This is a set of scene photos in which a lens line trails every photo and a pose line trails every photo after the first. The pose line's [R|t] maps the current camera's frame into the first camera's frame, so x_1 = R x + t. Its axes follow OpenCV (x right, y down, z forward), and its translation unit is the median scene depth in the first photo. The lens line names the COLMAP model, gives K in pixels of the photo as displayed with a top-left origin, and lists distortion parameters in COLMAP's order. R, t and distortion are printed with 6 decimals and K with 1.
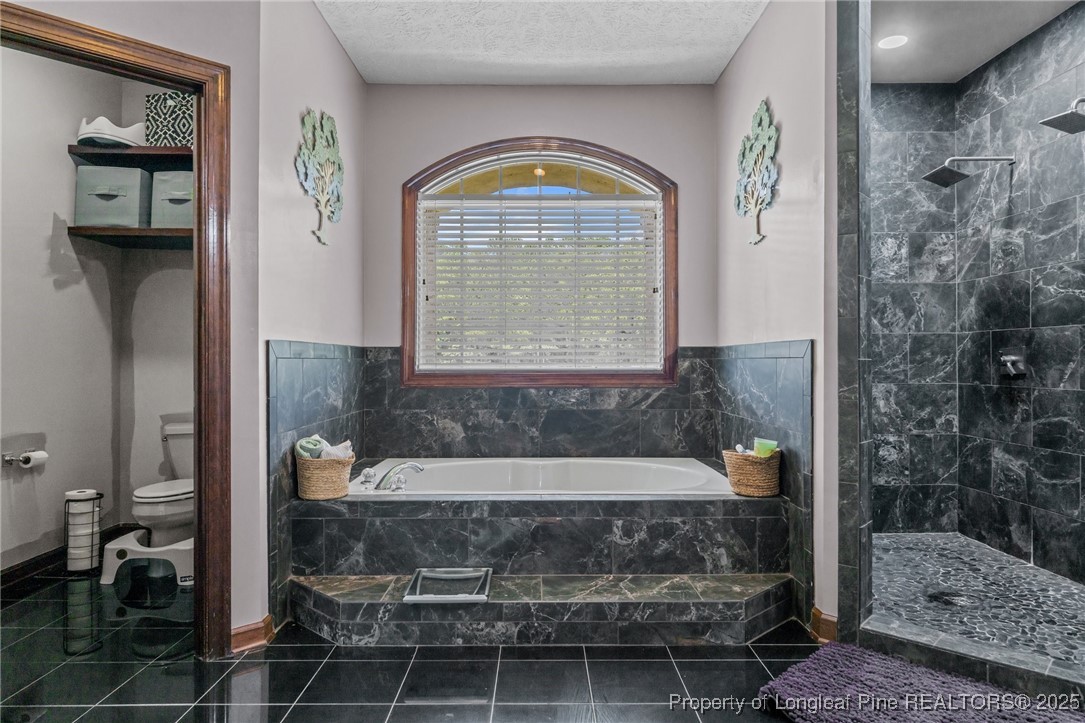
lens RADIAL K [[677.5, 0, 538.9], [0, 677.5, 355.0], [0, 0, 1]] dist [-0.006428, 0.007370]
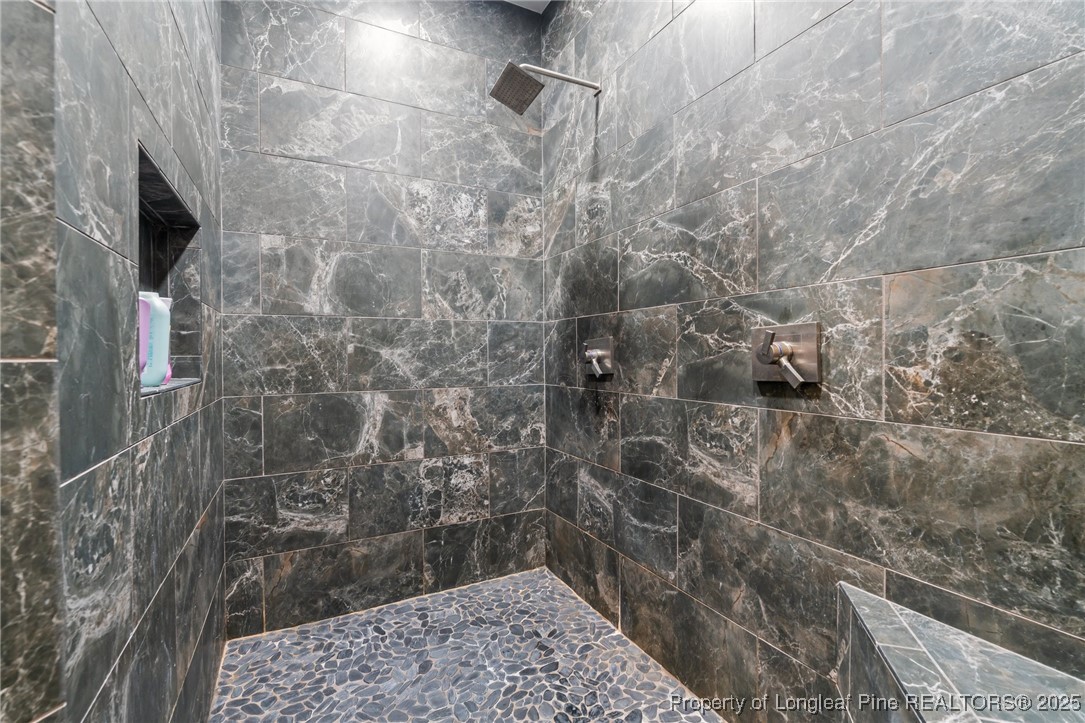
lens RADIAL K [[475.6, 0, 540.6], [0, 475.6, 358.7], [0, 0, 1]] dist [-0.015962, 0.003877]
pose [[0.892396, -0.009940, 0.451144, 0.419465], [0.003222, 0.999872, 0.015657, 0.002786], [-0.451242, -0.012519, 0.892314, 0.578956]]
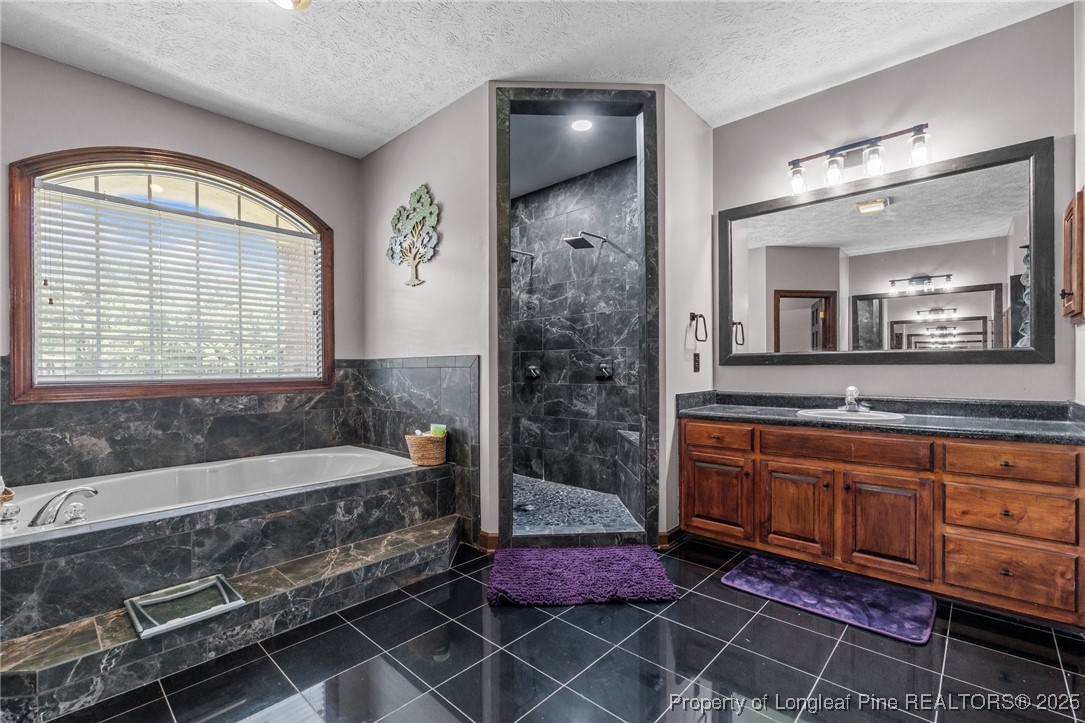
lens RADIAL K [[475.6, 0, 542.3], [0, 475.6, 372.5], [0, 0, 1]] dist [-0.015962, 0.003877]
pose [[0.681423, -0.010397, 0.731816, -0.208516], [0.000444, 0.999905, 0.013793, 0.000787], [-0.731890, -0.009074, 0.681363, 0.131661]]
